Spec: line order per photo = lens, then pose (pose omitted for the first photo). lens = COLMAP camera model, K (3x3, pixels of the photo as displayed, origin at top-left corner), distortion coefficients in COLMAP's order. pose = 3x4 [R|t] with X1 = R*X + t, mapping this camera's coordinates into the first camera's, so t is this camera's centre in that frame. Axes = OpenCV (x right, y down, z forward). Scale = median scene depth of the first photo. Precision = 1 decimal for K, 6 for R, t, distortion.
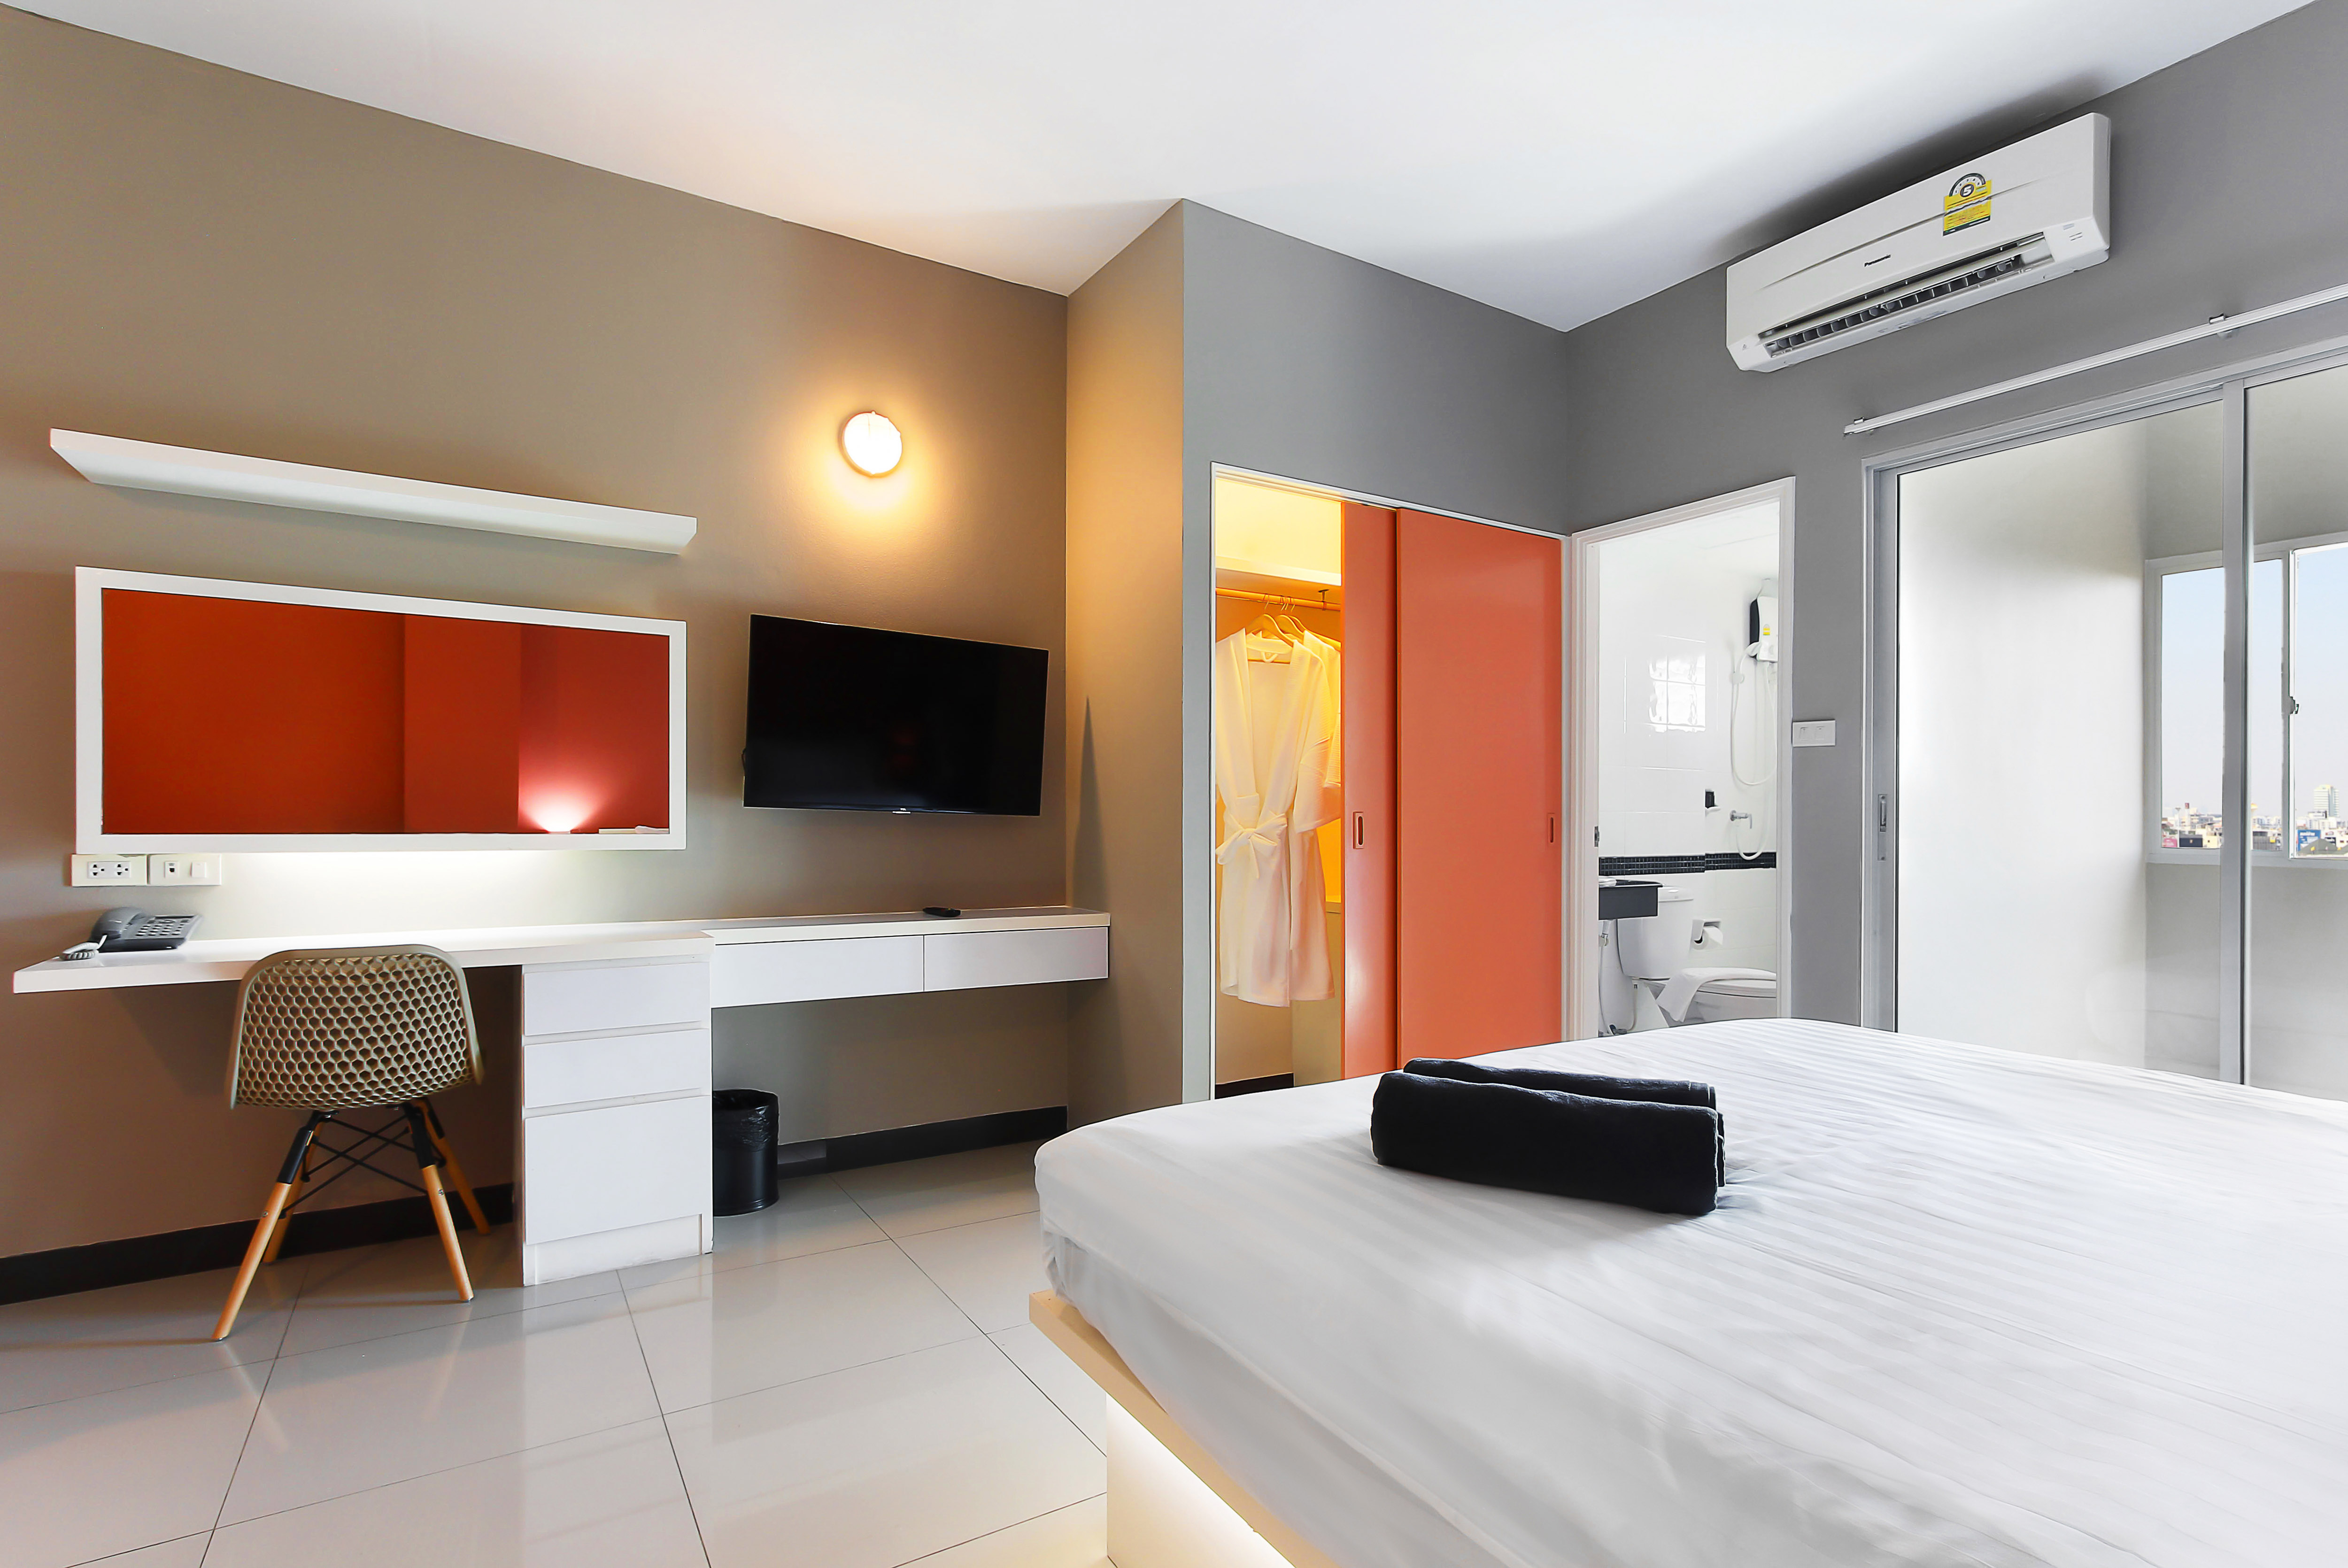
lens RADIAL K [[1120.9, 0, 1174.2], [0, 1120.9, 807.5], [0, 0, 1]] dist [-0.001392, -0.000382]
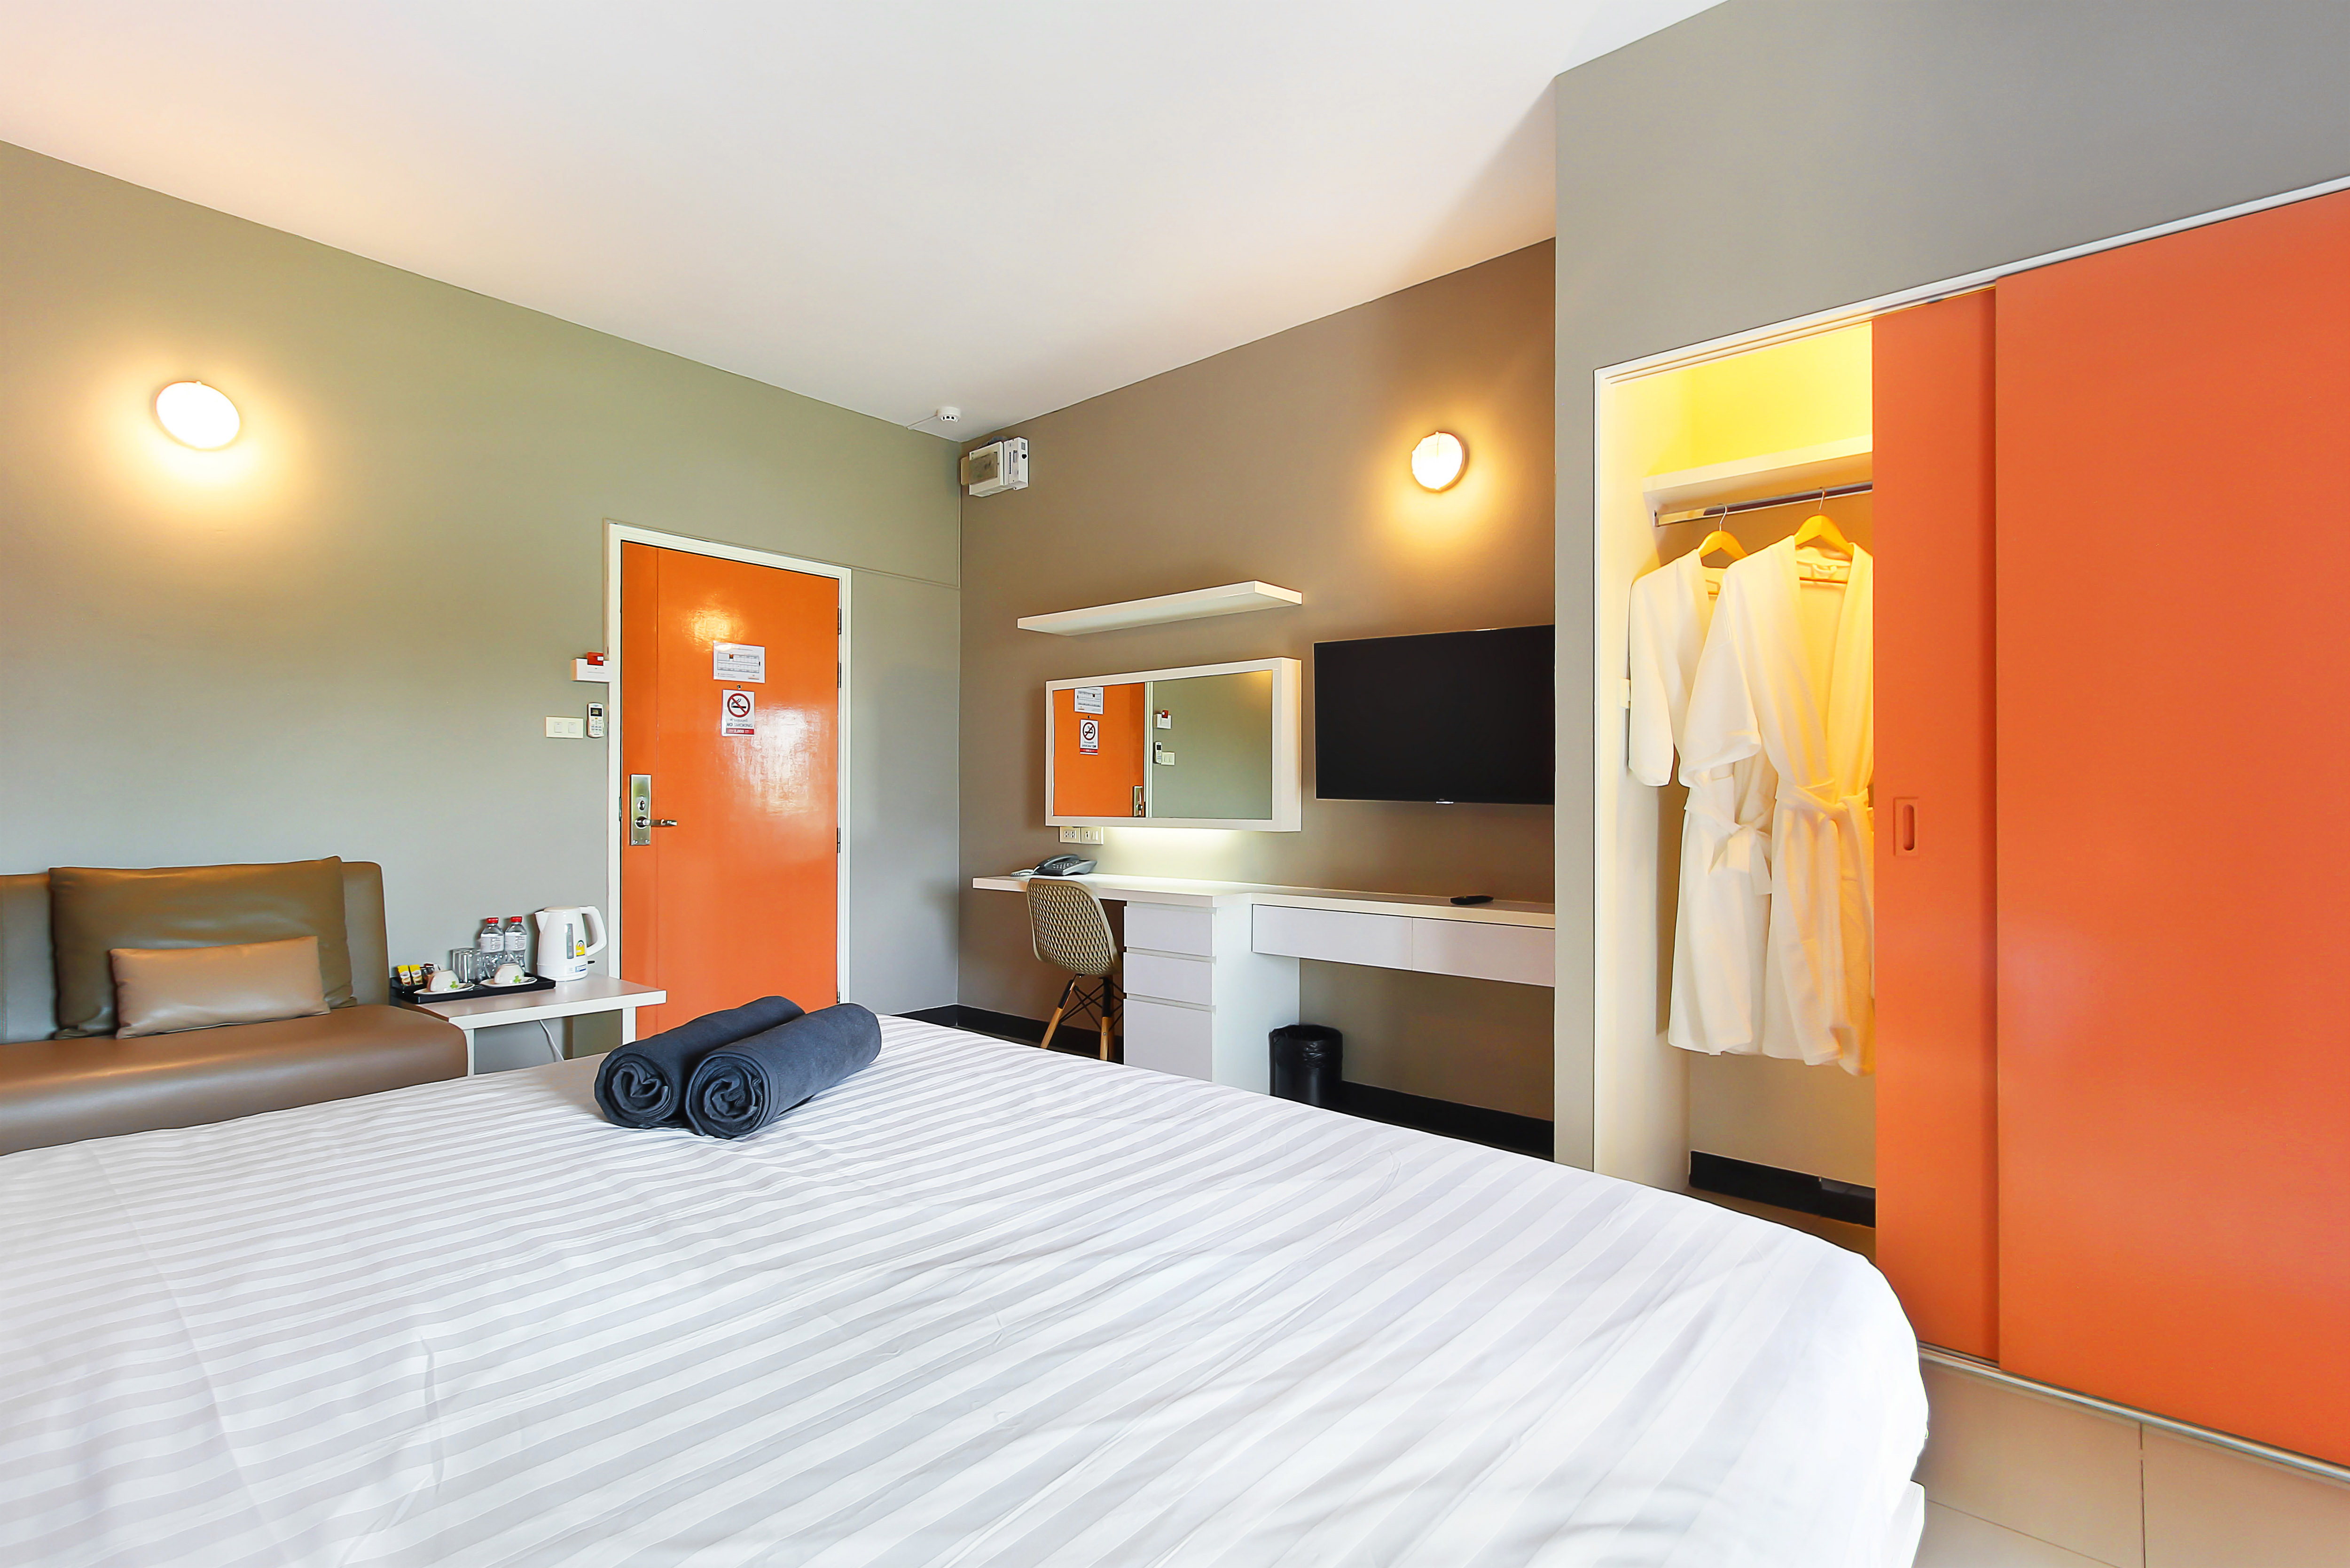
lens RADIAL K [[1121.9, 0, 1175.2], [0, 1121.9, 807.5], [0, 0, 1]] dist [-0.001392, -0.000382]
pose [[0.275135, 0.000728, -0.961405, 0.752240], [0.003647, 0.999992, 0.001801, 0.004621], [0.961399, -0.004002, 0.275130, 0.501494]]
